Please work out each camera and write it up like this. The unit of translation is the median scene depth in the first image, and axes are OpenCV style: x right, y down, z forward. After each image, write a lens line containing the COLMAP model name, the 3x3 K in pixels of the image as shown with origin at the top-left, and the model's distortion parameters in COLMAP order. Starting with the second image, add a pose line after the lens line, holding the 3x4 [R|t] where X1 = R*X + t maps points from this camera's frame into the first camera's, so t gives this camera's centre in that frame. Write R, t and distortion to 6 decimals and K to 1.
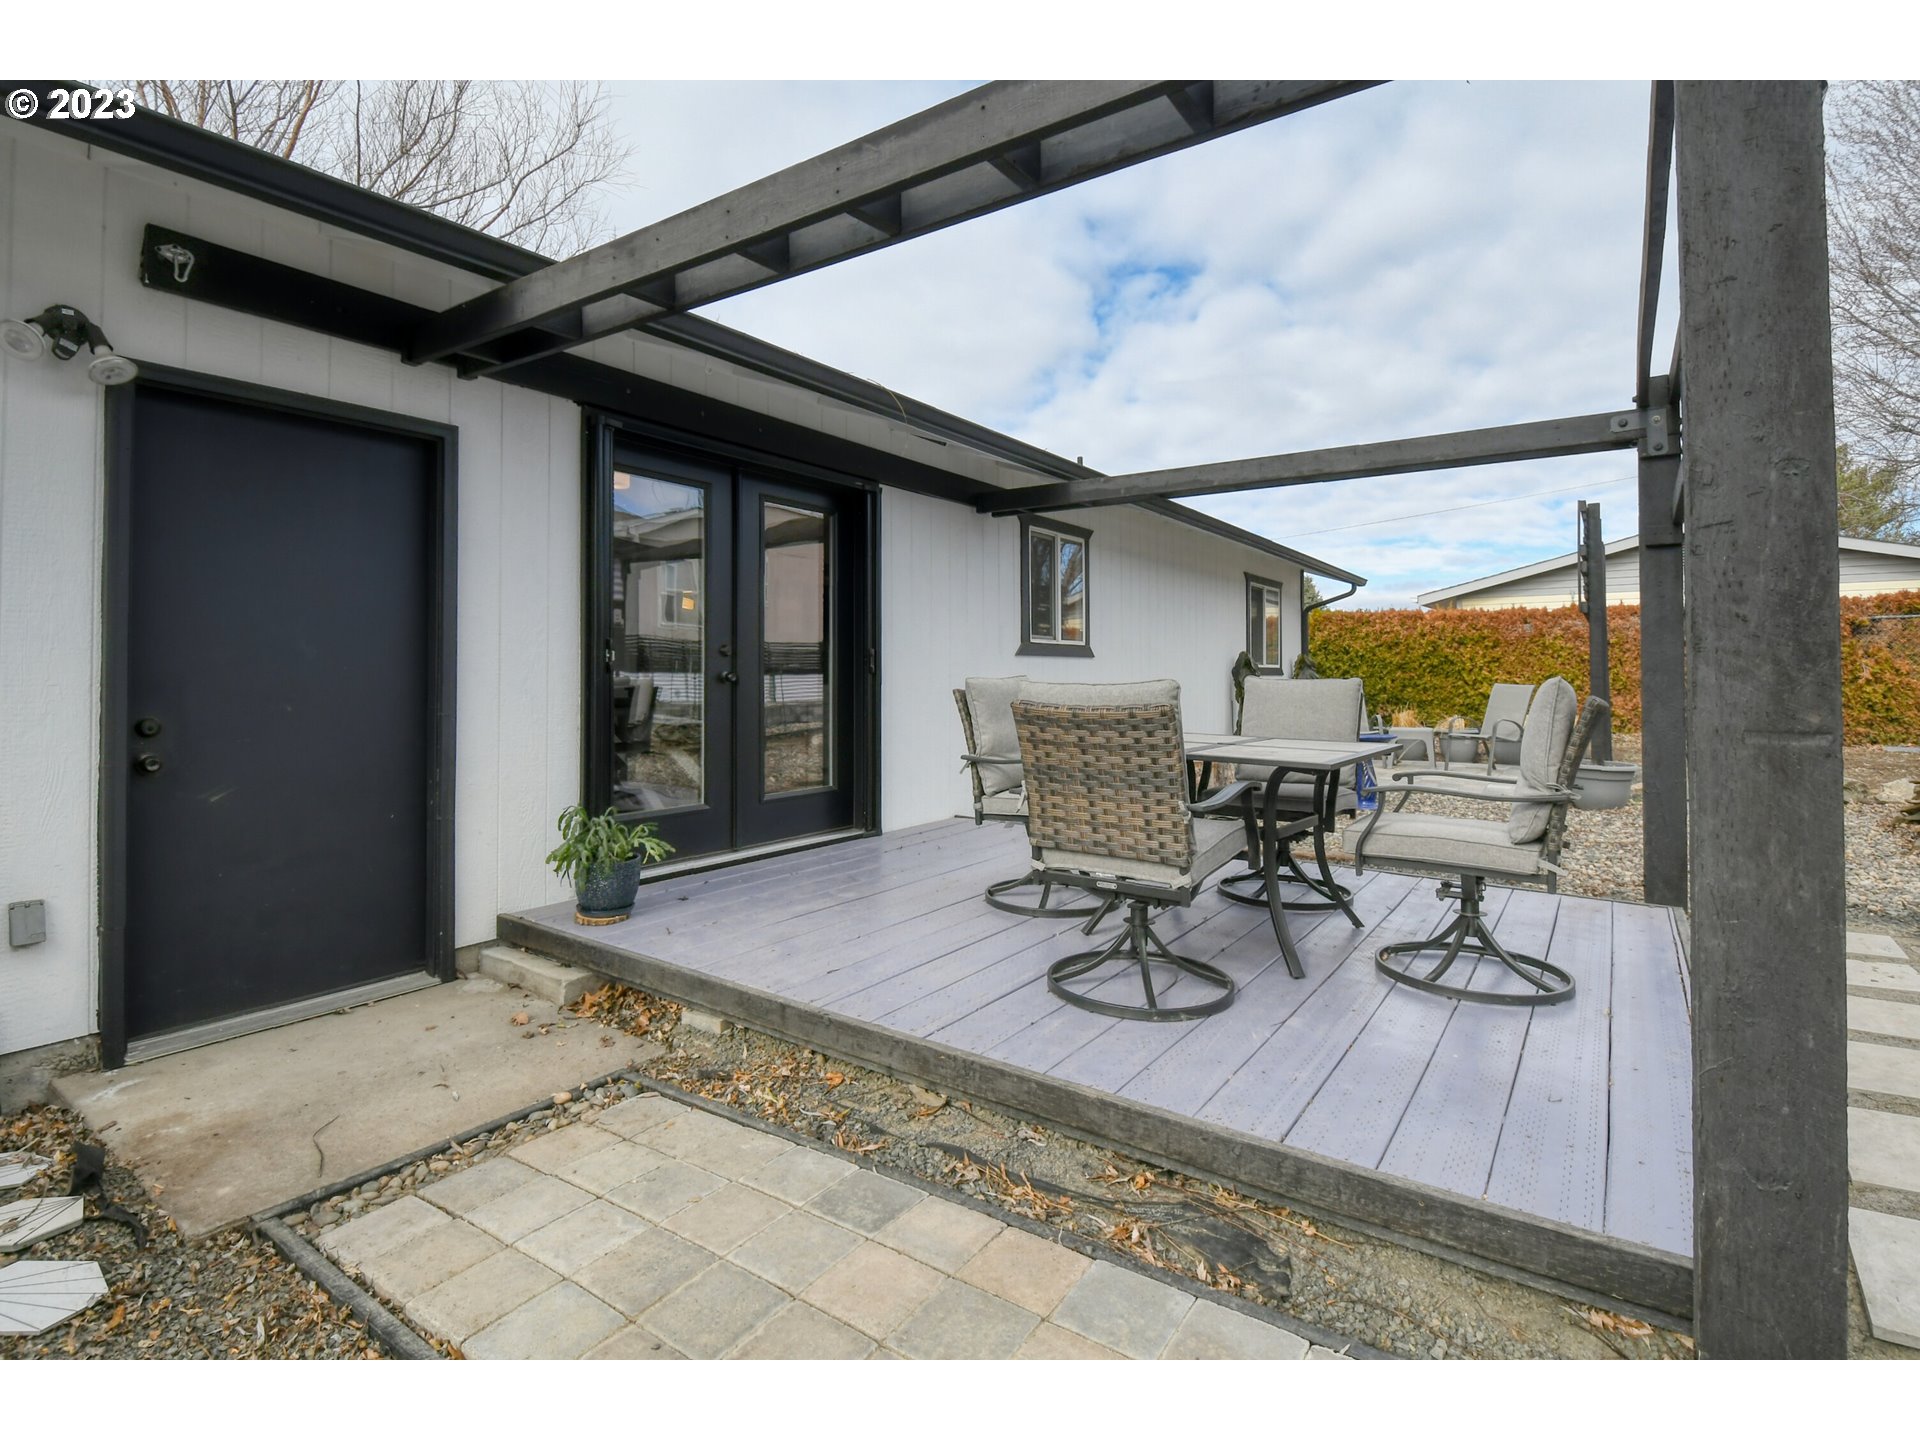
lens RADIAL K [[939.0, 0, 961.0], [0, 939.0, 666.2], [0, 0, 1]] dist [0.001800, -0.000083]
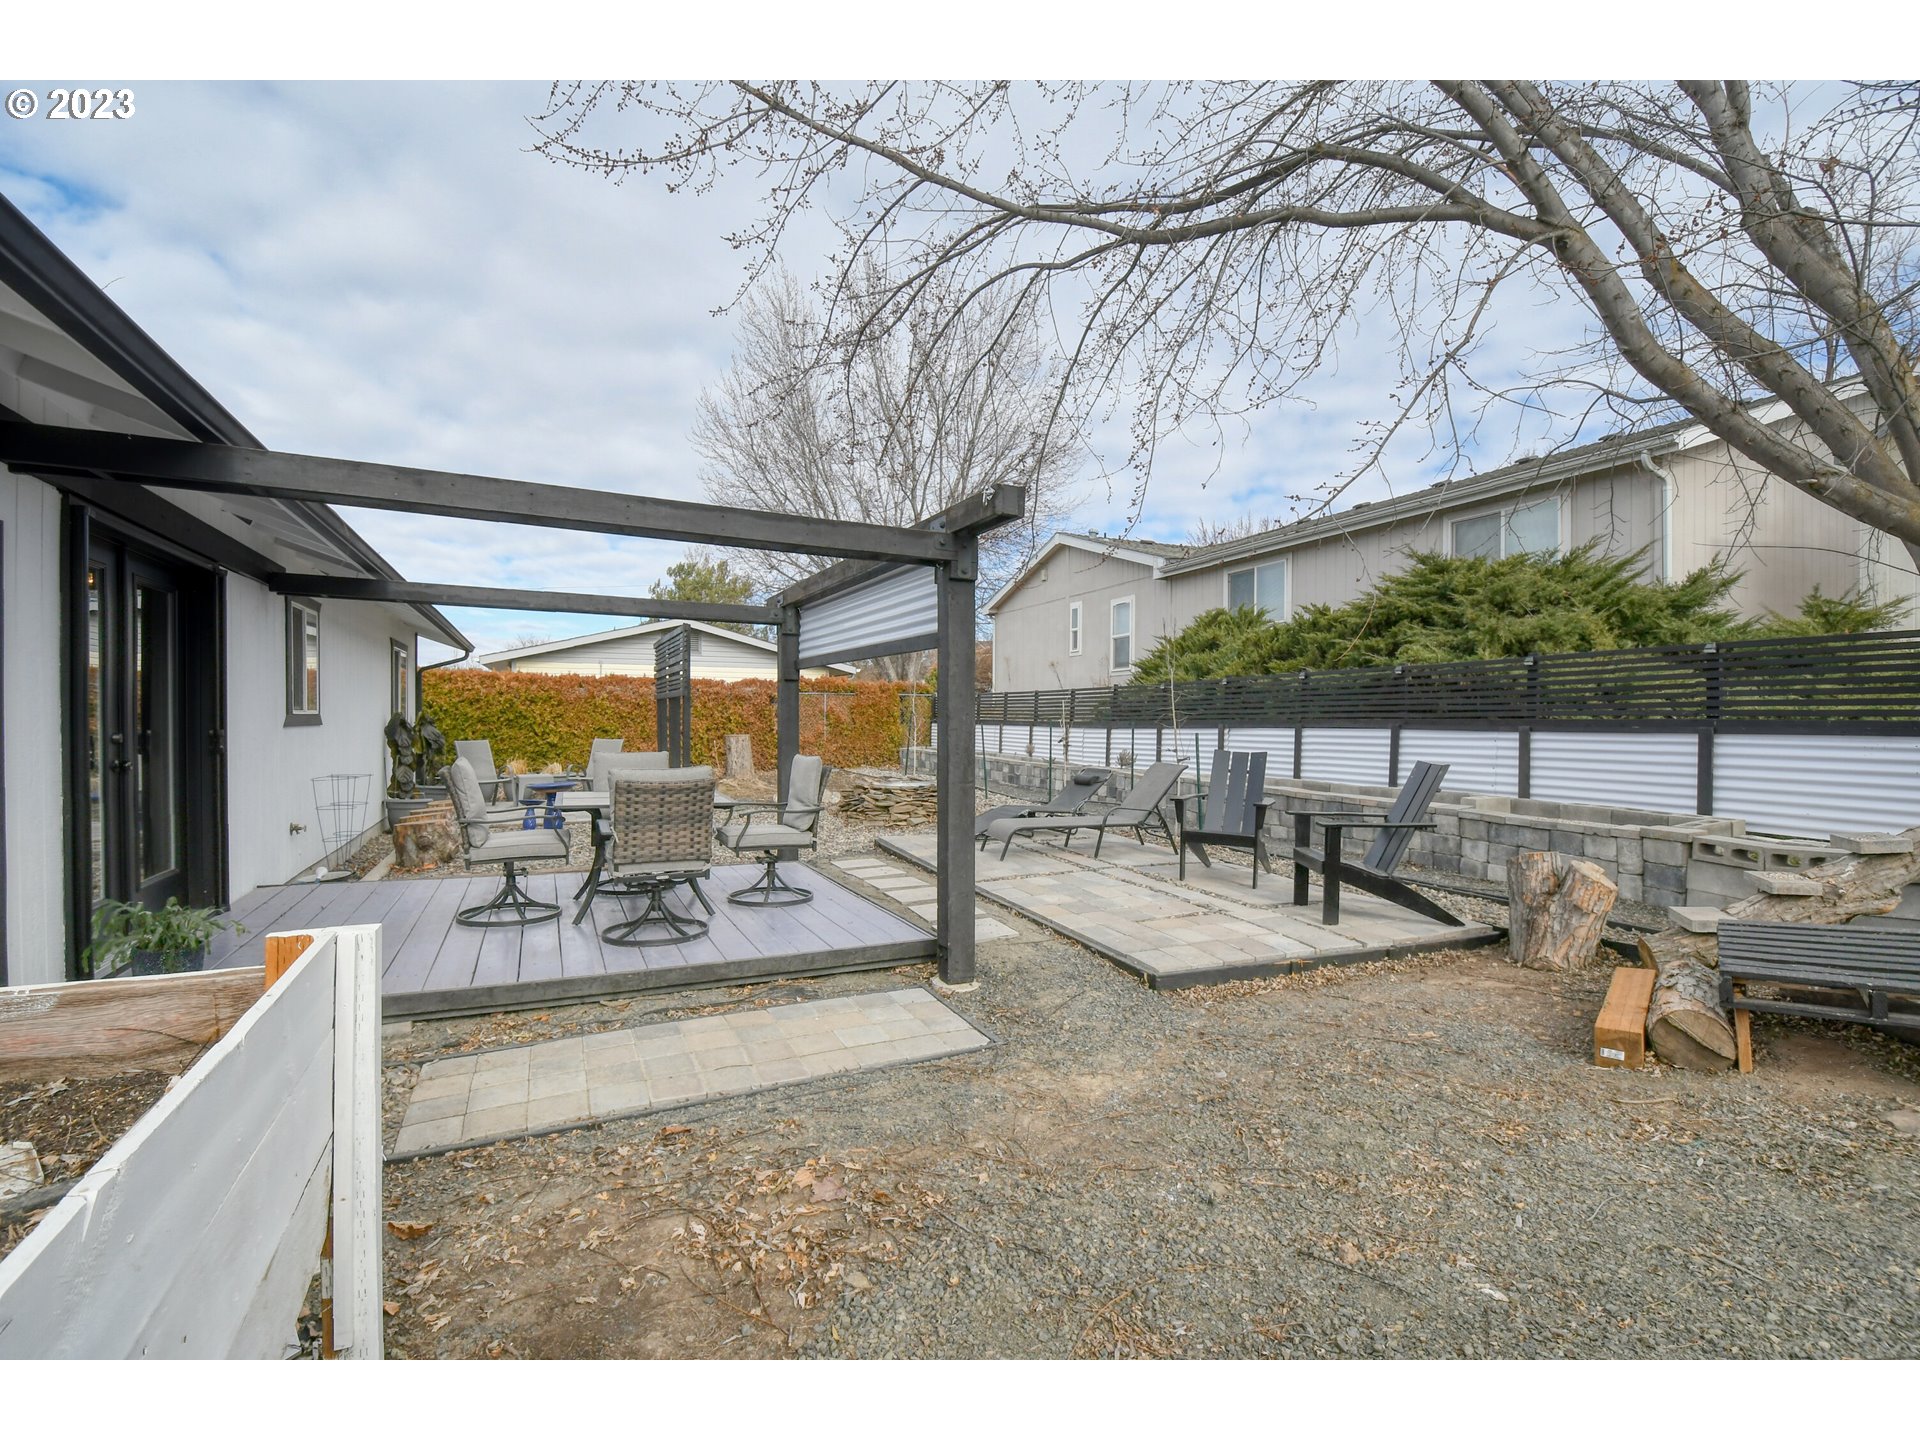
lens RADIAL K [[956.2, 0, 968.8], [0, 956.2, 731.9], [0, 0, 1]] dist [0.034459, -0.000220]
pose [[0.489511, -0.011747, 0.871918, -0.298052], [-0.018932, 0.999530, 0.024095, -0.027420], [-0.871792, -0.028302, 0.489058, -0.110947]]
